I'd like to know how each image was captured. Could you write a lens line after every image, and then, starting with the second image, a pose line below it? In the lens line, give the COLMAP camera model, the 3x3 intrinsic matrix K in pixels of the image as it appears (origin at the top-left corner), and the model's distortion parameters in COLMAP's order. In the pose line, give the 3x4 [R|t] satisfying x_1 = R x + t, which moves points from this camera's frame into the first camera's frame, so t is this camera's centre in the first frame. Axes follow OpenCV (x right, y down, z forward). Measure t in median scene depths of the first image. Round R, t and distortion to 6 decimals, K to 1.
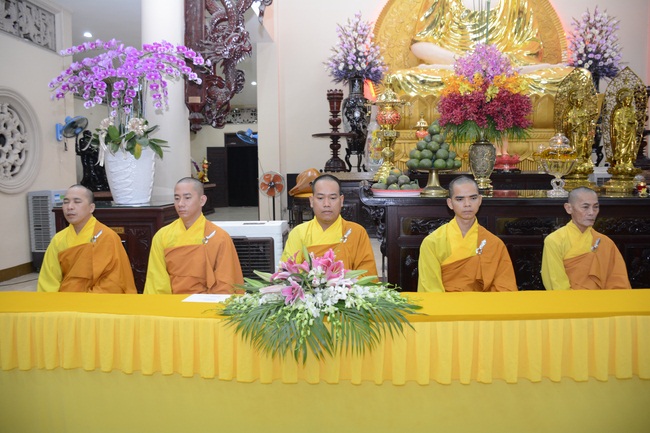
lens RADIAL K [[501.8, 0, 324.7], [0, 501.8, 216.2], [0, 0, 1]] dist [-0.153440, 0.098272]
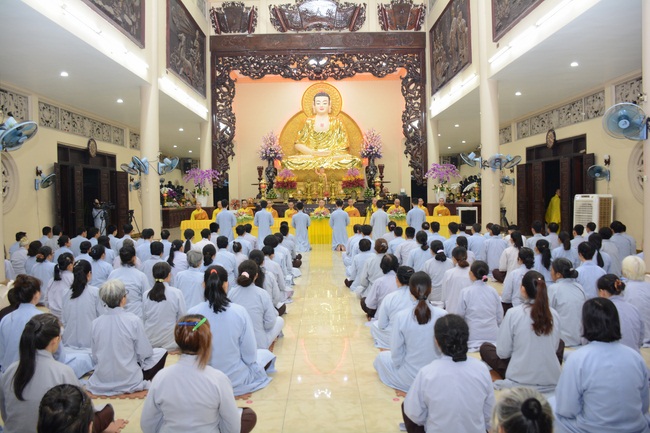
lens RADIAL K [[501.8, 0, 320.6], [0, 501.8, 217.8], [0, 0, 1]] dist [-0.153440, 0.098272]
pose [[0.998356, -0.003807, 0.057191, 0.169598], [0.006273, 0.999055, -0.043007, 0.110270], [-0.056974, 0.043295, 0.997436, -1.433635]]
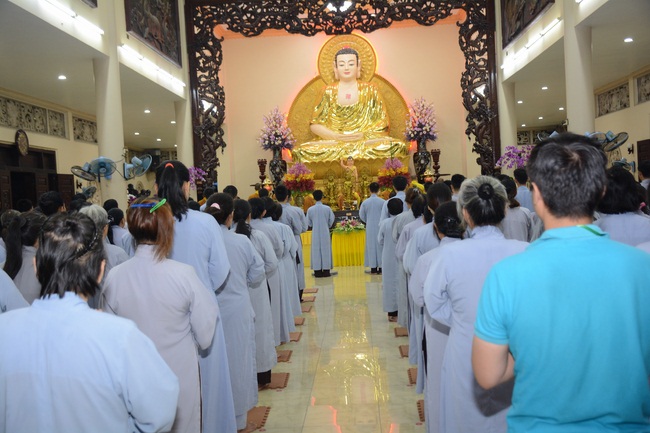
lens RADIAL K [[780.9, 0, 324.8], [0, 780.9, 212.2], [0, 0, 1]] dist [0.103578, 0.000000]
pose [[0.999102, -0.039120, 0.016269, 0.179477], [0.040125, 0.996954, -0.066877, 0.120016], [-0.013603, 0.067470, 0.997629, -1.645938]]
